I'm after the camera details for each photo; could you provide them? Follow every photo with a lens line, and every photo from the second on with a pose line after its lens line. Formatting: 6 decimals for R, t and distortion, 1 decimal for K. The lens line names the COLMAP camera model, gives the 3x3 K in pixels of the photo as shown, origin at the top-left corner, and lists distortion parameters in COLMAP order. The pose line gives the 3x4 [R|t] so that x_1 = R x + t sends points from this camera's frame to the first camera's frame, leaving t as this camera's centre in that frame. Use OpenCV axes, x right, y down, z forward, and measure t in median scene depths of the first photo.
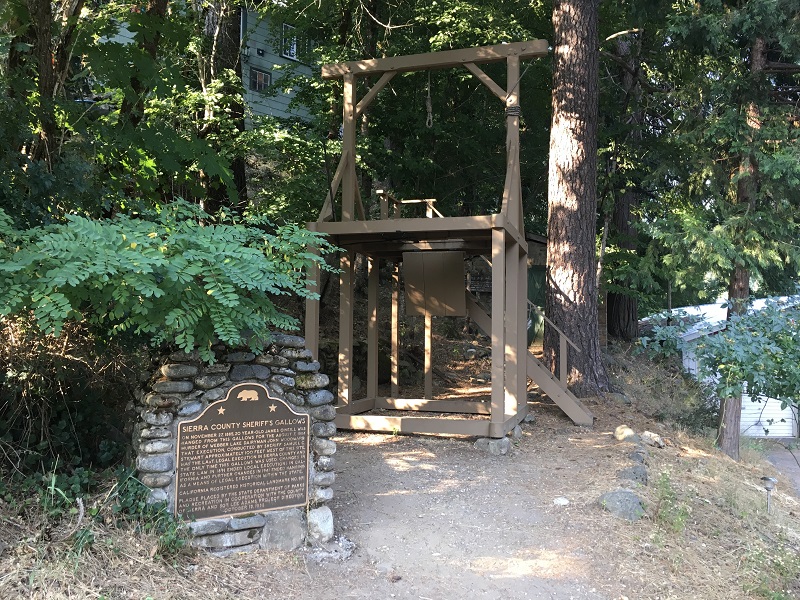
lens RADIAL K [[674.6, 0, 398.2], [0, 674.6, 295.7], [0, 0, 1]] dist [0.042688, -0.008168]
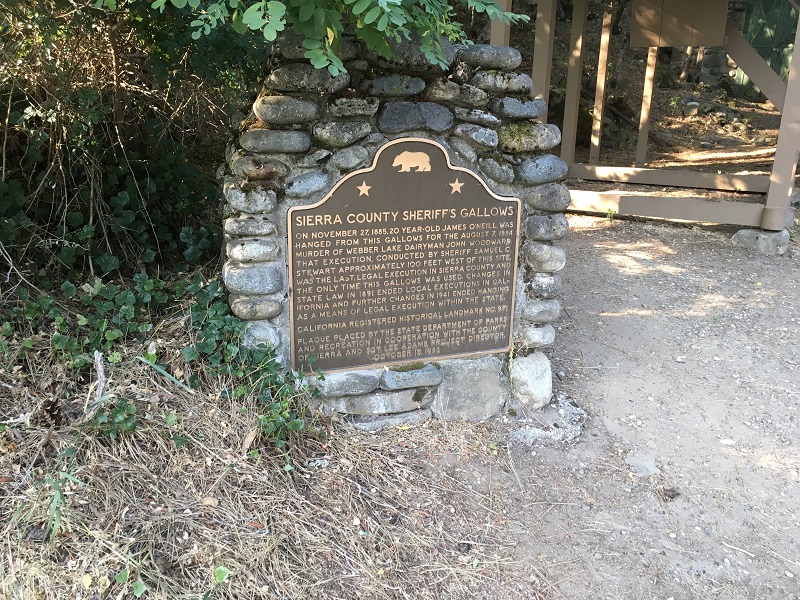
lens RADIAL K [[674.6, 0, 398.2], [0, 674.6, 295.7], [0, 0, 1]] dist [0.042688, -0.008168]
pose [[0.972552, 0.072534, -0.221092, -0.105445], [0.007576, 0.939797, 0.341650, 0.063505], [0.232563, -0.333948, 0.913451, 0.467910]]
